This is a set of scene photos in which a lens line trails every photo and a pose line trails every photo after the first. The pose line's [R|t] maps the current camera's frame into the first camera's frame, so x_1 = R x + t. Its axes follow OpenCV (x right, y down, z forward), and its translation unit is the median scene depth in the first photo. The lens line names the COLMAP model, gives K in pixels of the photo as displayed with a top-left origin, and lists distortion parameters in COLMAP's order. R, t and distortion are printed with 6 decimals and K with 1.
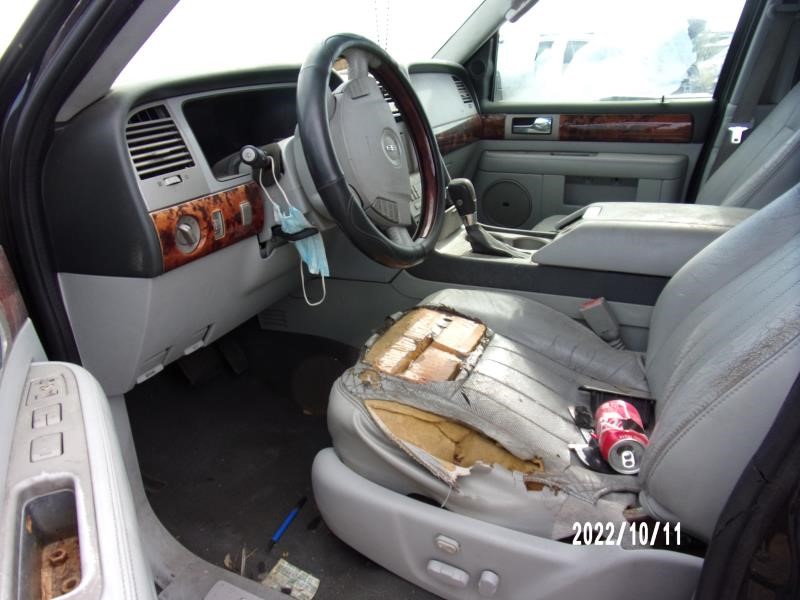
lens RADIAL K [[553.6, 0, 400.0], [0, 553.6, 300.0], [0, 0, 1]] dist [-0.007530, -0.002500]
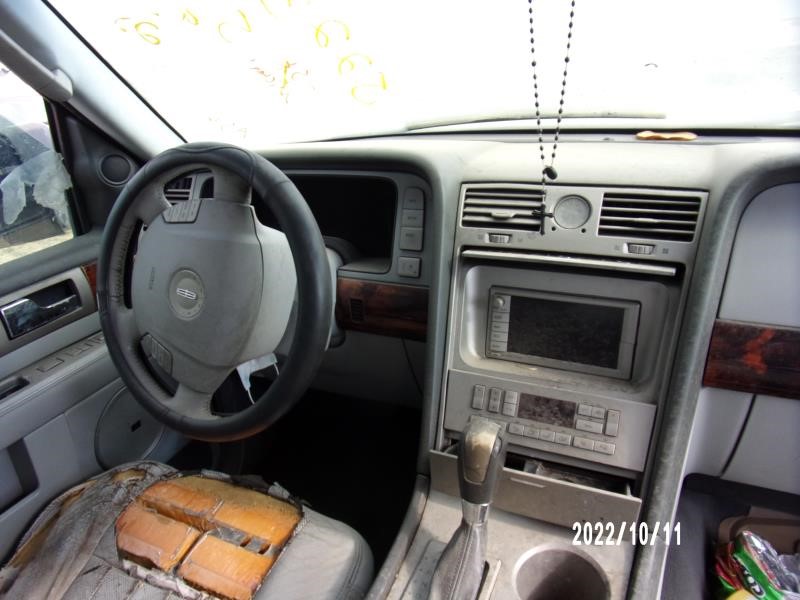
lens RADIAL K [[553.6, 0, 400.0], [0, 553.6, 300.0], [0, 0, 1]] dist [-0.007530, -0.002500]
pose [[-0.018146, 0.427140, -0.904003, 0.668992], [-0.278797, 0.866129, 0.414841, -0.664219], [0.960179, 0.259561, 0.103369, 1.138149]]
